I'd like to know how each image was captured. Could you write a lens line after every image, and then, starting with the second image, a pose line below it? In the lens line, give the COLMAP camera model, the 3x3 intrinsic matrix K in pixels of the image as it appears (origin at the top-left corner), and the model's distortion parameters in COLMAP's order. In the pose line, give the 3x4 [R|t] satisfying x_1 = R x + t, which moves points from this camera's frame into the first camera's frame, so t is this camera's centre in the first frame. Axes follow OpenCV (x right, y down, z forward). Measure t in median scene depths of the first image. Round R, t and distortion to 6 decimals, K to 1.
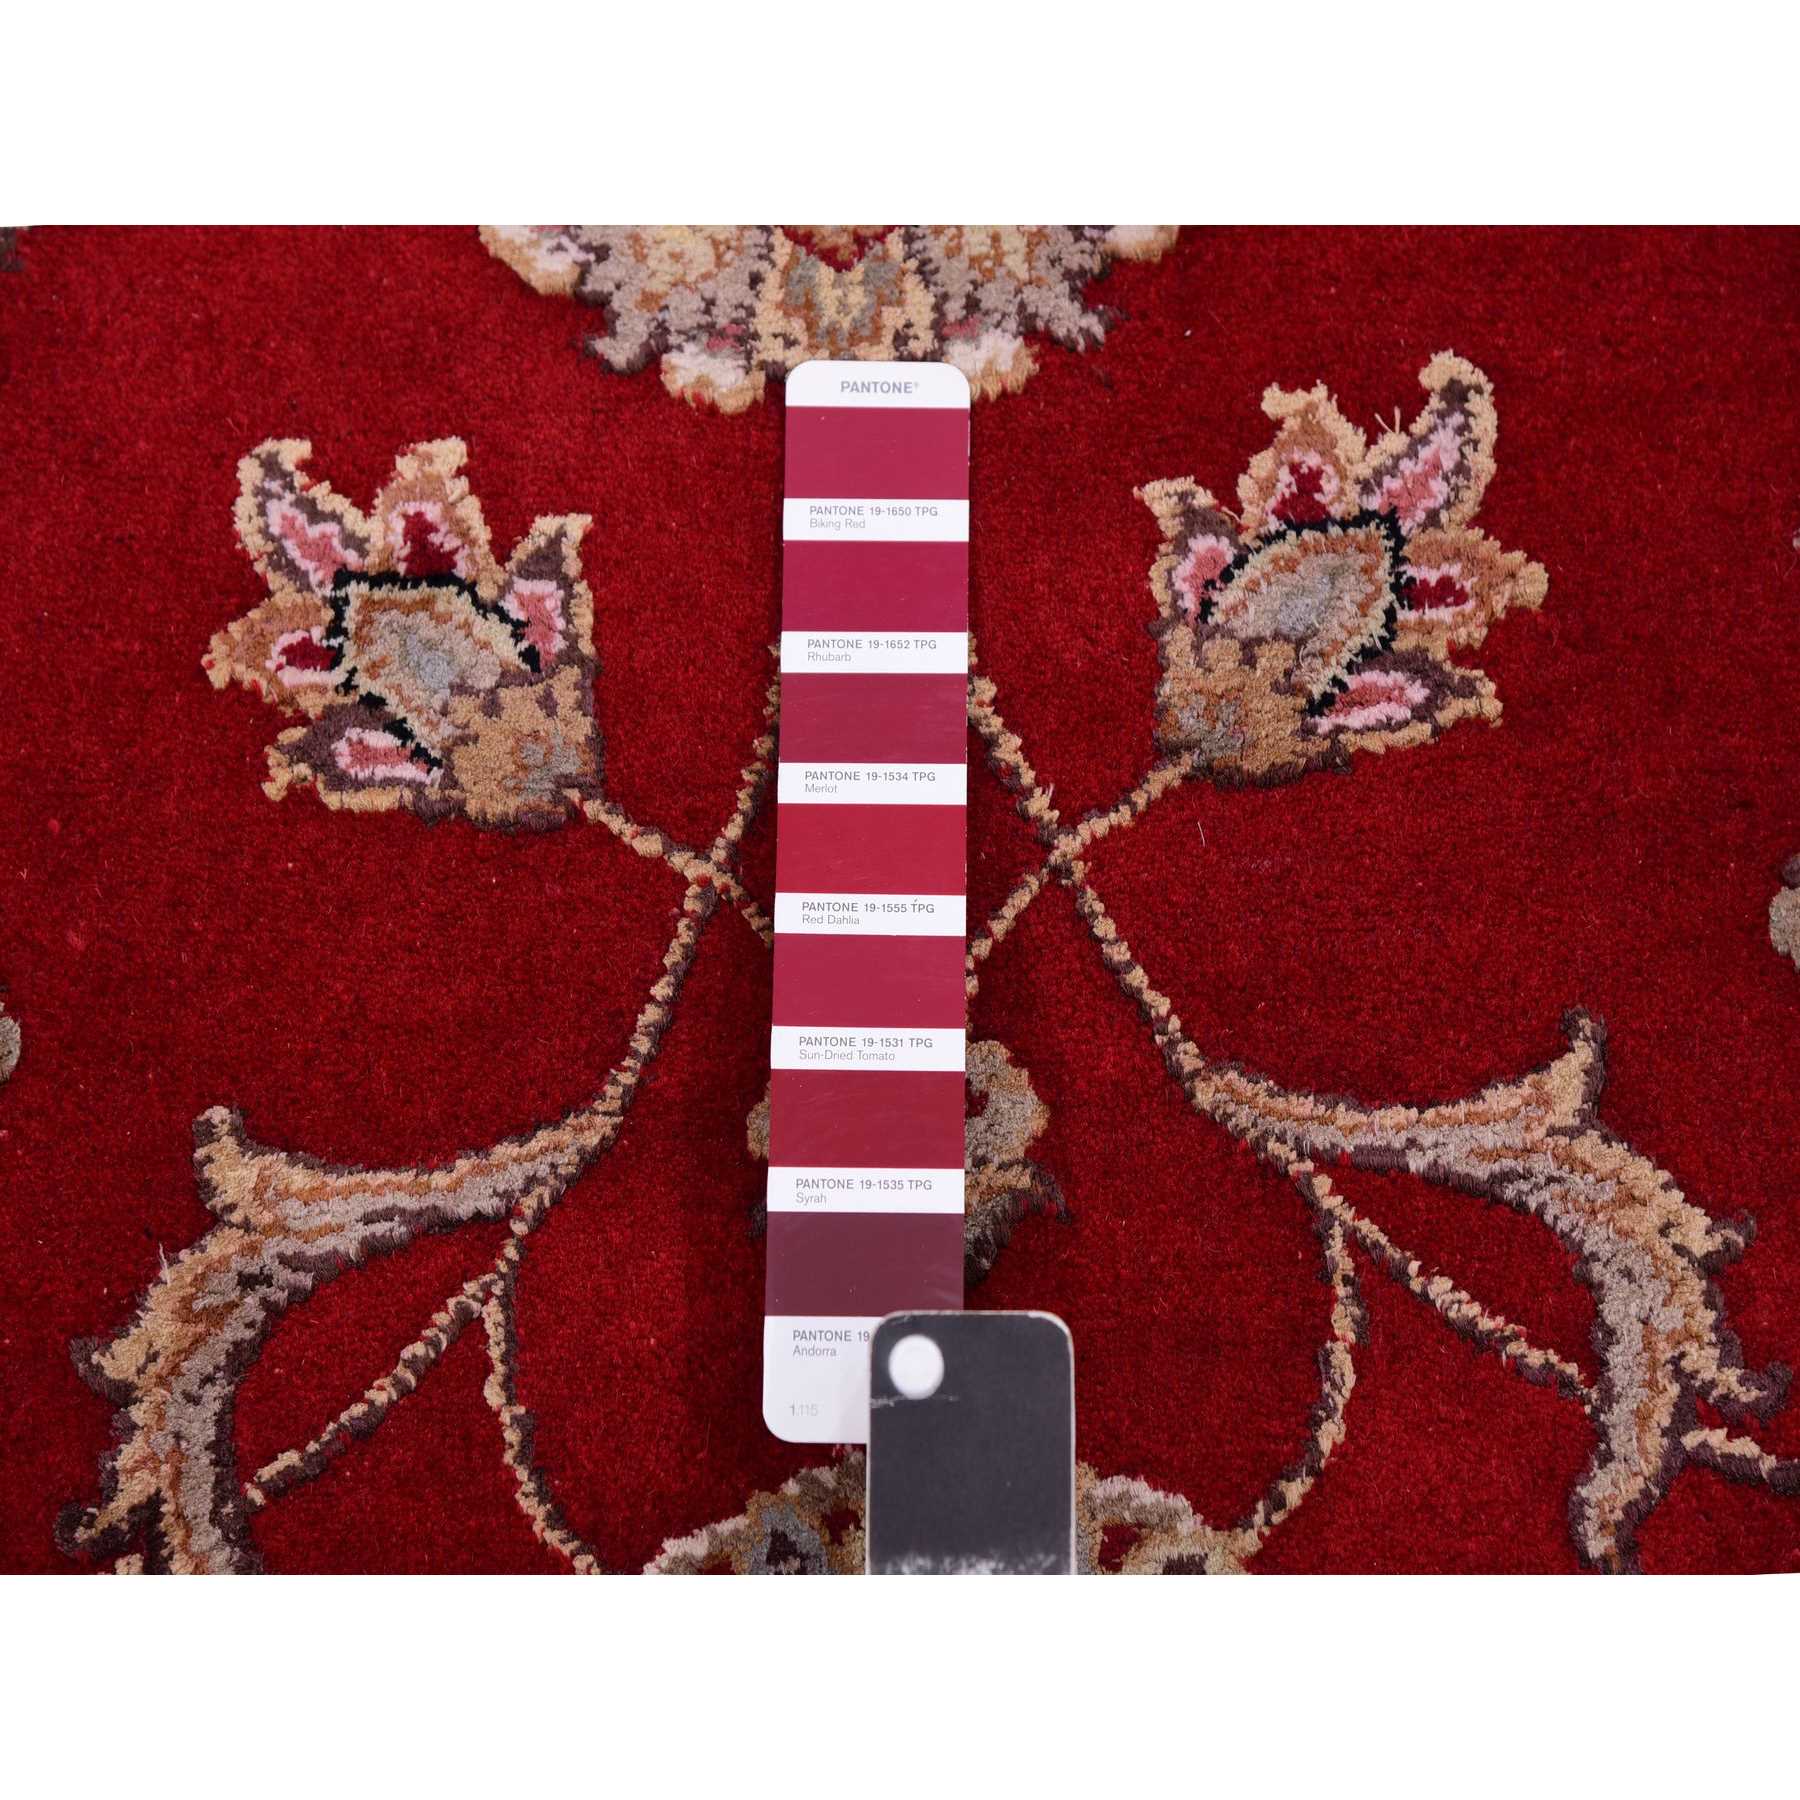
lens RADIAL K [[8073.6, 0, 910.9], [0, 8073.6, 894.9], [0, 0, 1]] dist [1.001483, 0.000000]
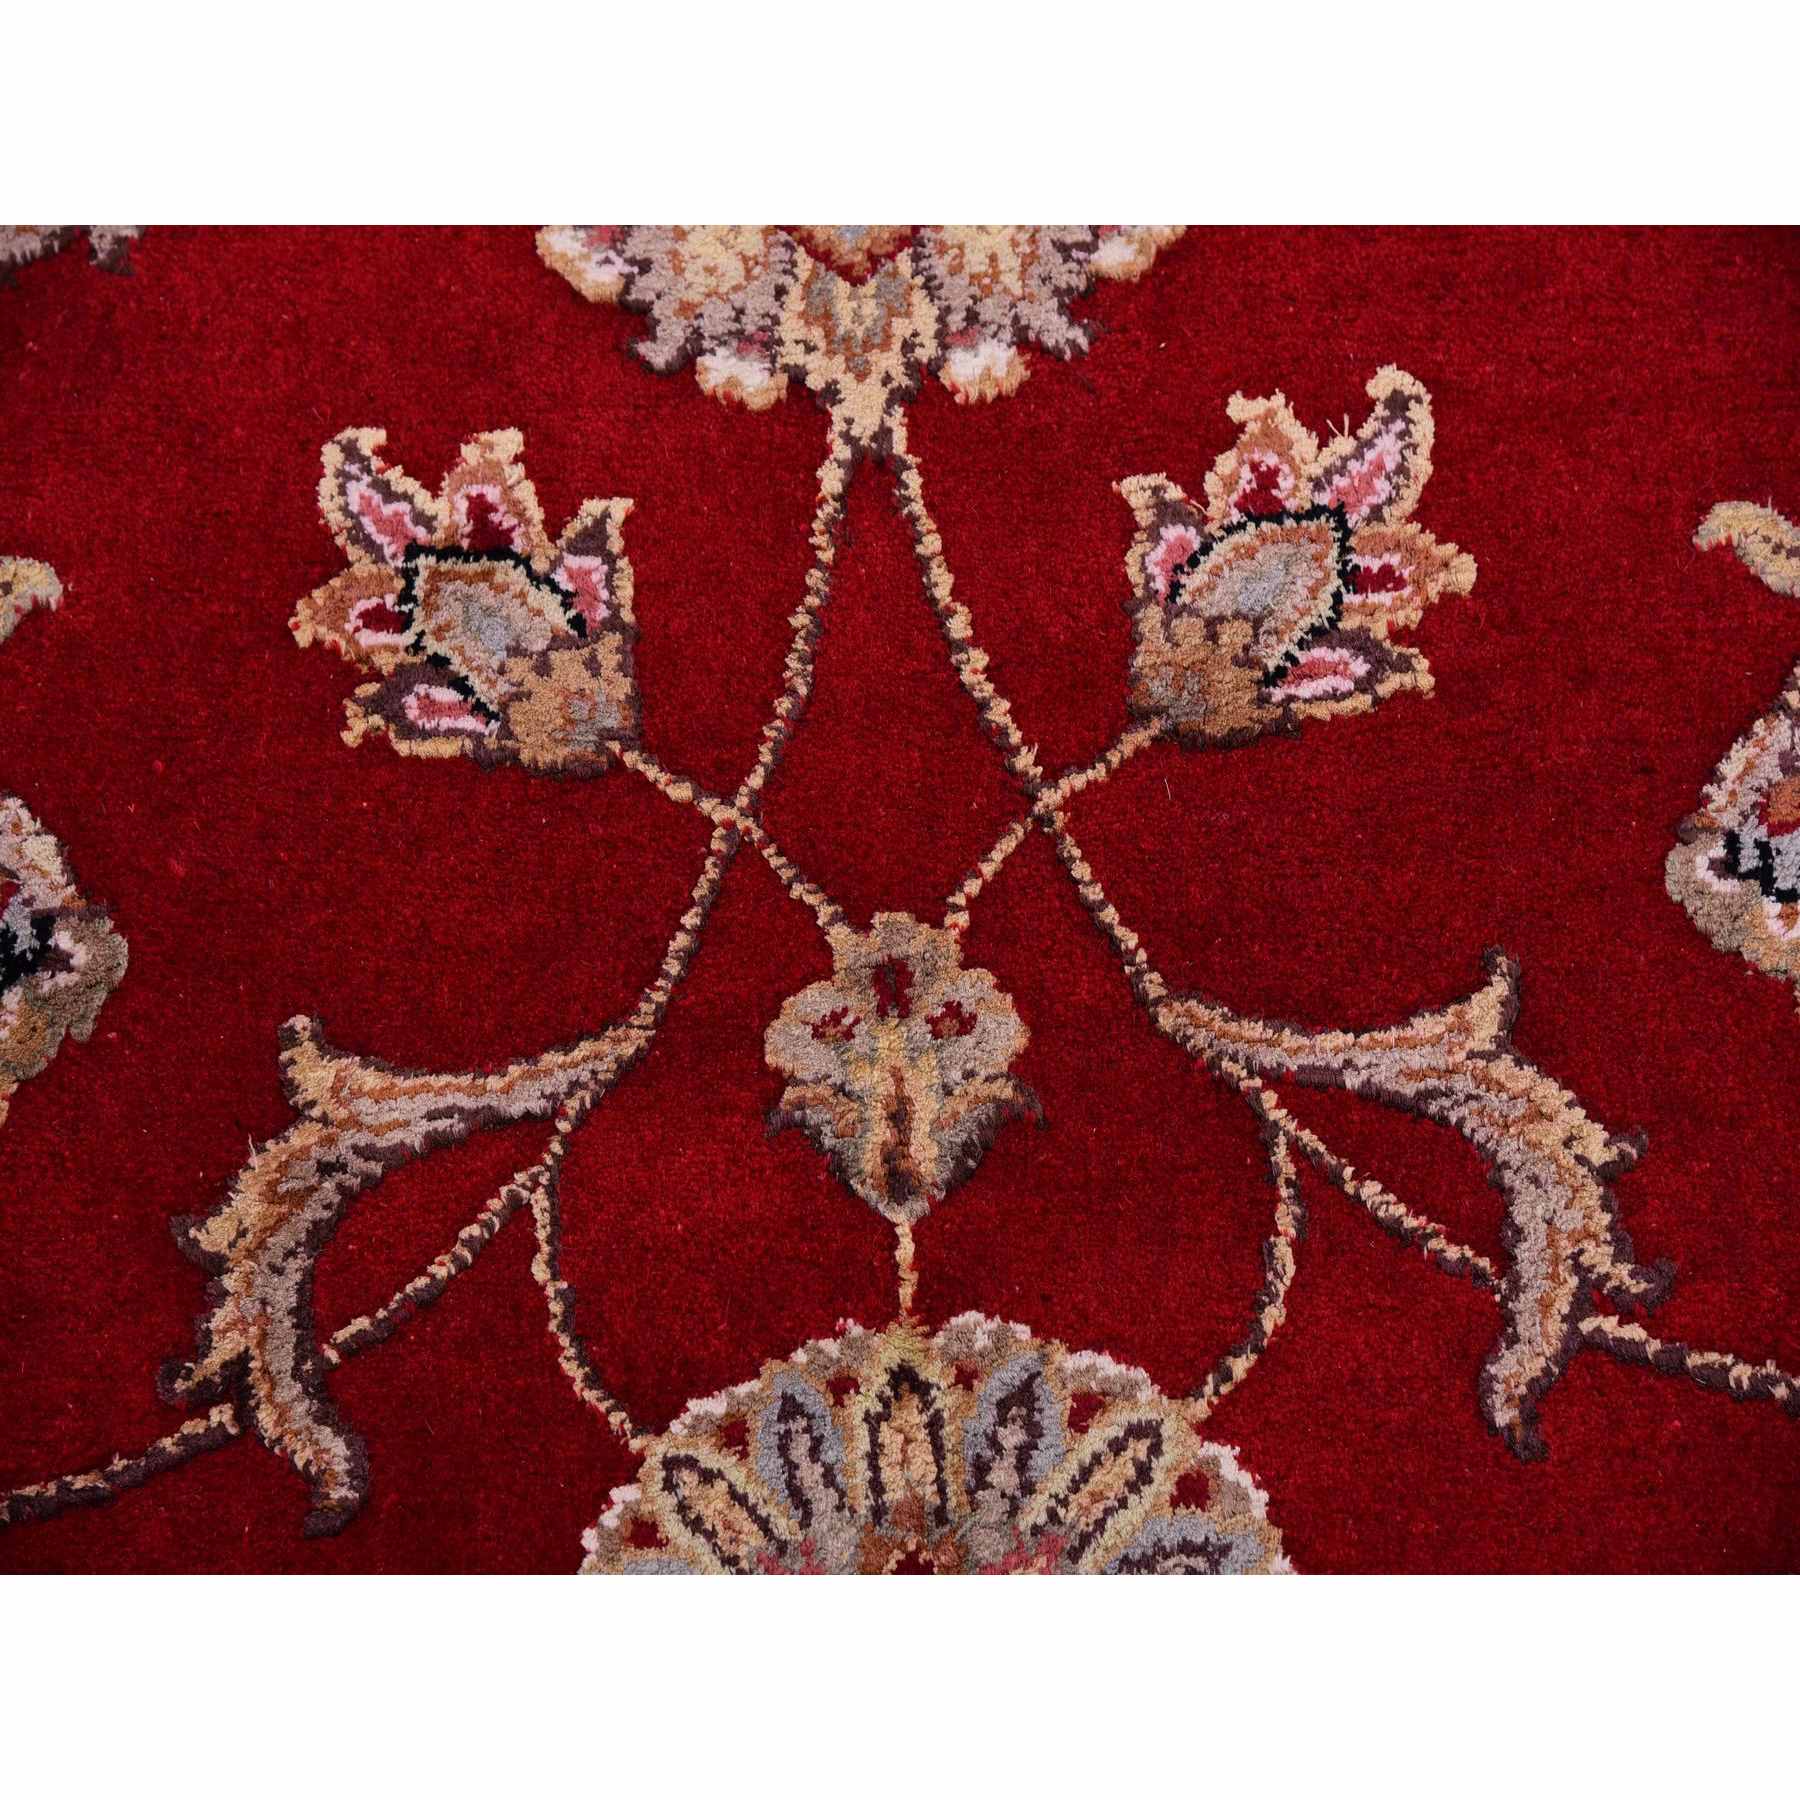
lens RADIAL K [[8073.6, 0, 888.0], [0, 8073.6, 902.4], [0, 0, 1]] dist [1.001483, 0.000000]
pose [[0.999872, 0.015477, 0.003985, -0.007627], [-0.015510, 0.999846, 0.008154, -0.000318], [-0.003858, -0.008215, 0.999959, -0.134721]]
